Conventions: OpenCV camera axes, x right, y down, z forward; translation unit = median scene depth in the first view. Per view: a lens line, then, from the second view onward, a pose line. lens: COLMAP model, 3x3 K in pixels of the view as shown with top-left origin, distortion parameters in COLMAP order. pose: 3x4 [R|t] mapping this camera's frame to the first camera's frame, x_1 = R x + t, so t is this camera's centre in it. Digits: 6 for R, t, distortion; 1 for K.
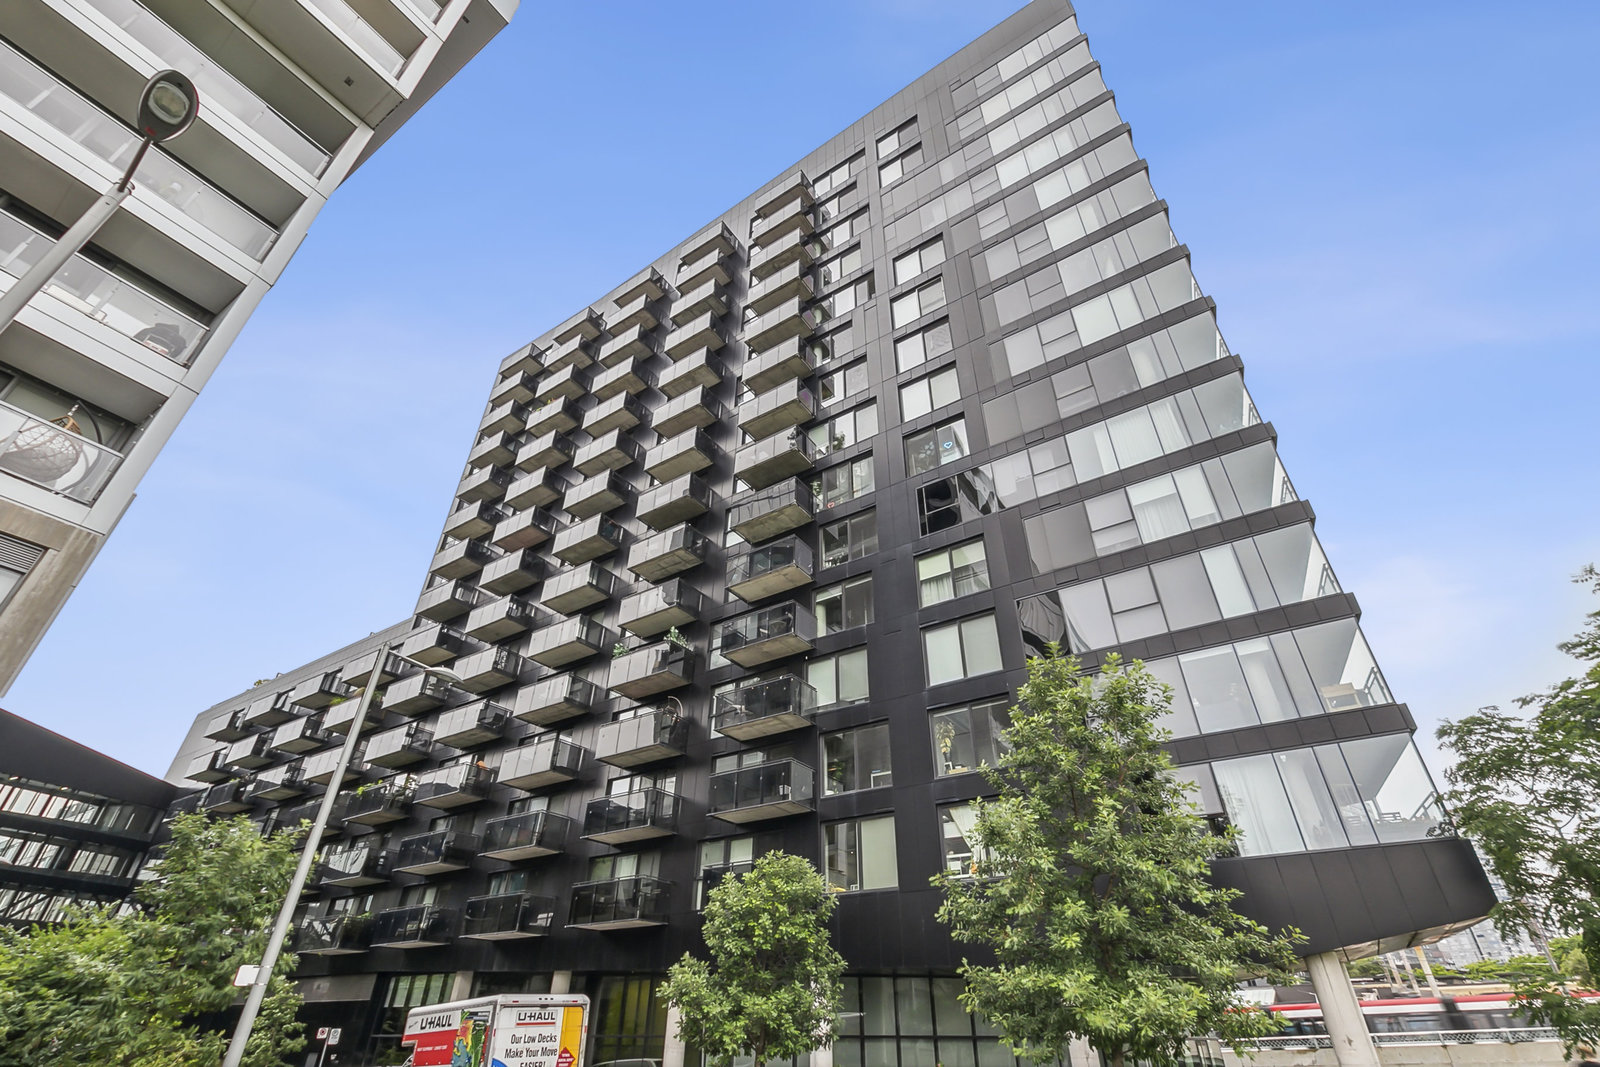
lens RADIAL K [[739.1, 0, 800.0], [0, 739.1, 533.5], [0, 0, 1]] dist [0.017140, 0.000080]
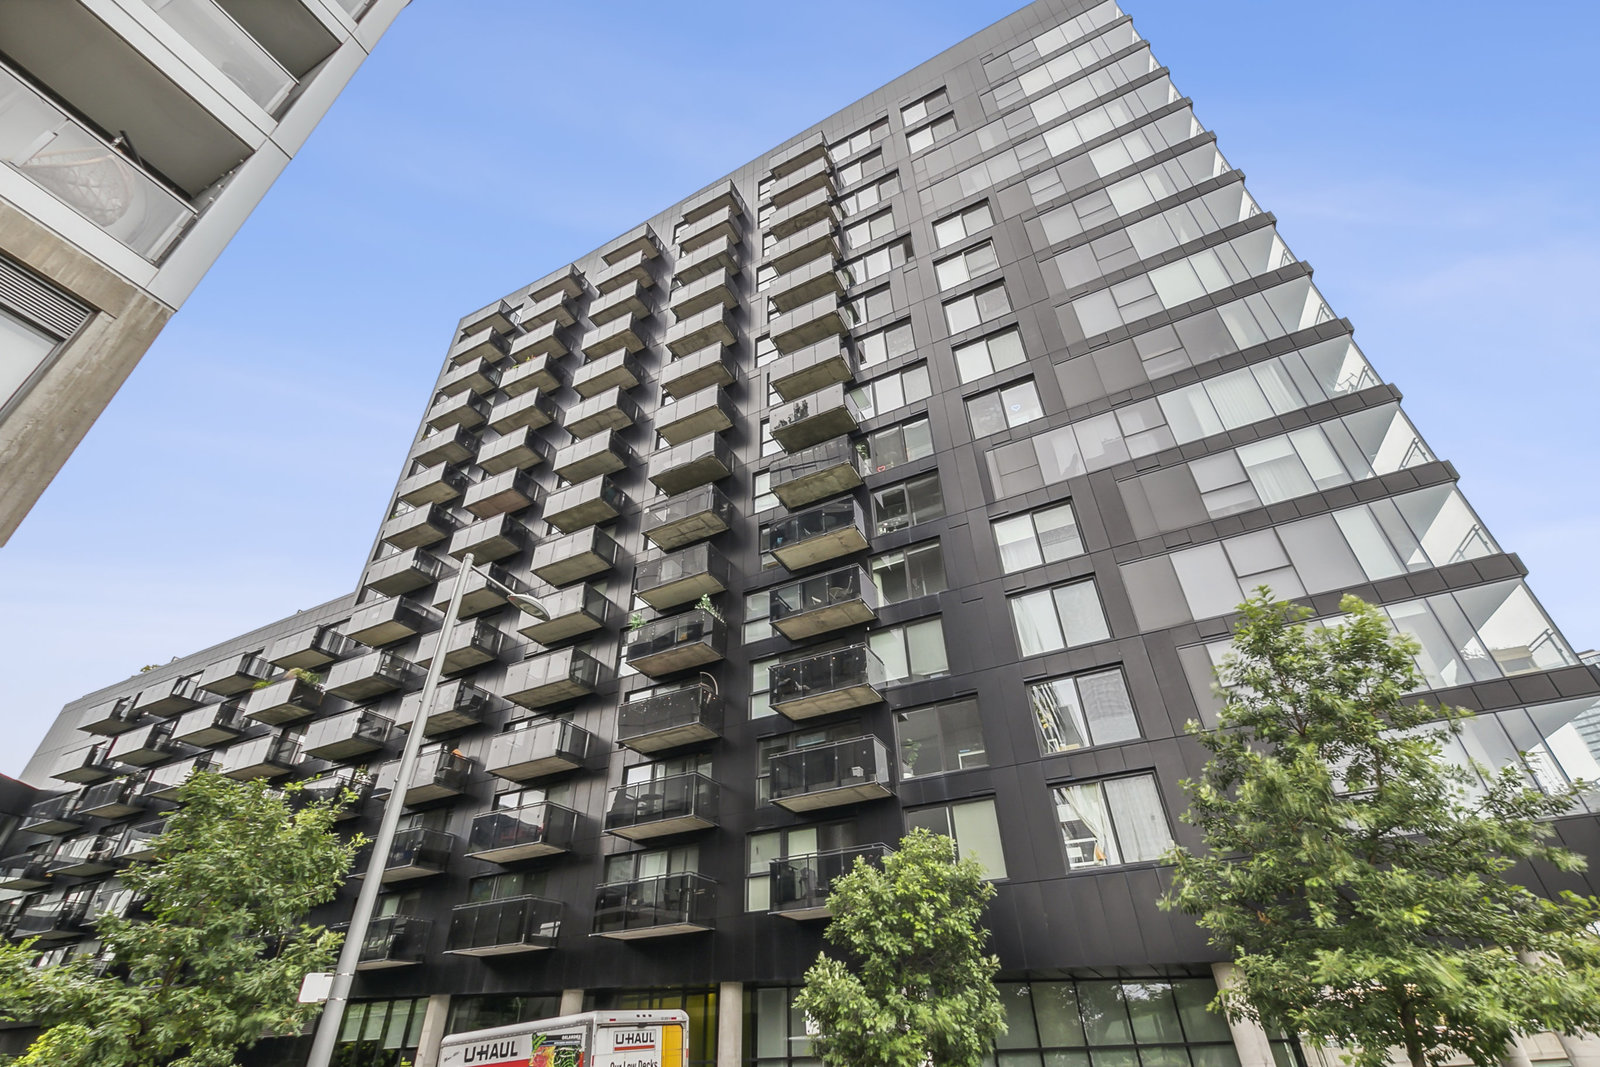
lens RADIAL K [[741.7, 0, 798.7], [0, 741.7, 520.6], [0, 0, 1]] dist [0.016400, 0.000005]
pose [[0.992691, 0.040220, 0.113784, -0.158690], [-0.036718, 0.998790, -0.032713, 0.058881], [-0.114962, 0.028296, 0.992967, 0.087600]]
